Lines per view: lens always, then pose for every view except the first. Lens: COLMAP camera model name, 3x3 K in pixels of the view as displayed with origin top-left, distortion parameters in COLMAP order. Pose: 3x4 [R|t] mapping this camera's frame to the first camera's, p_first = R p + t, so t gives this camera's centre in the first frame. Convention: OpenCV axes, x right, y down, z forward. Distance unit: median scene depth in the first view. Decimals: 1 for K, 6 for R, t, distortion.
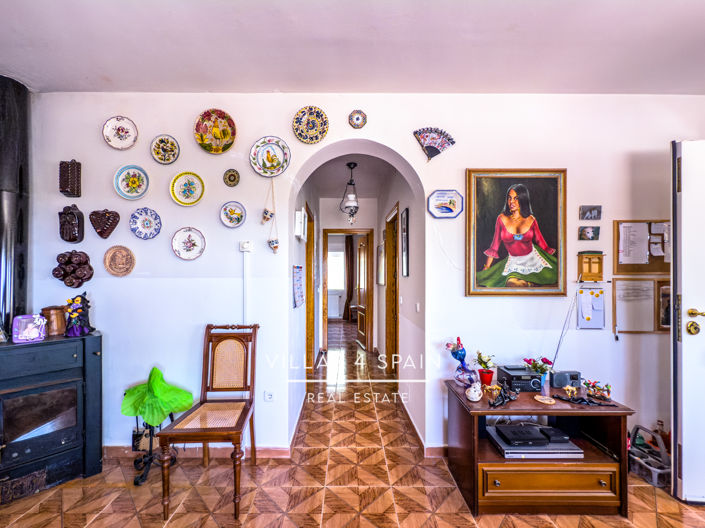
lens RADIAL K [[285.7, 0, 350.7], [0, 285.7, 272.7], [0, 0, 1]] dist [-0.000400, -0.000058]
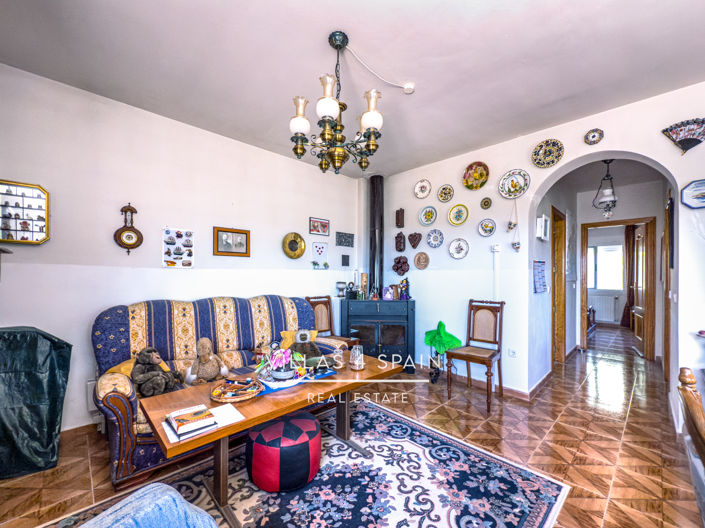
lens RADIAL K [[285.7, 0, 350.7], [0, 285.7, 272.7], [0, 0, 1]] dist [-0.000400, -0.000058]
pose [[0.671674, 0.002317, -0.740844, 0.222073], [-0.003409, 0.999994, 0.000037, 0.036182], [0.740839, 0.002501, 0.671678, -0.543876]]
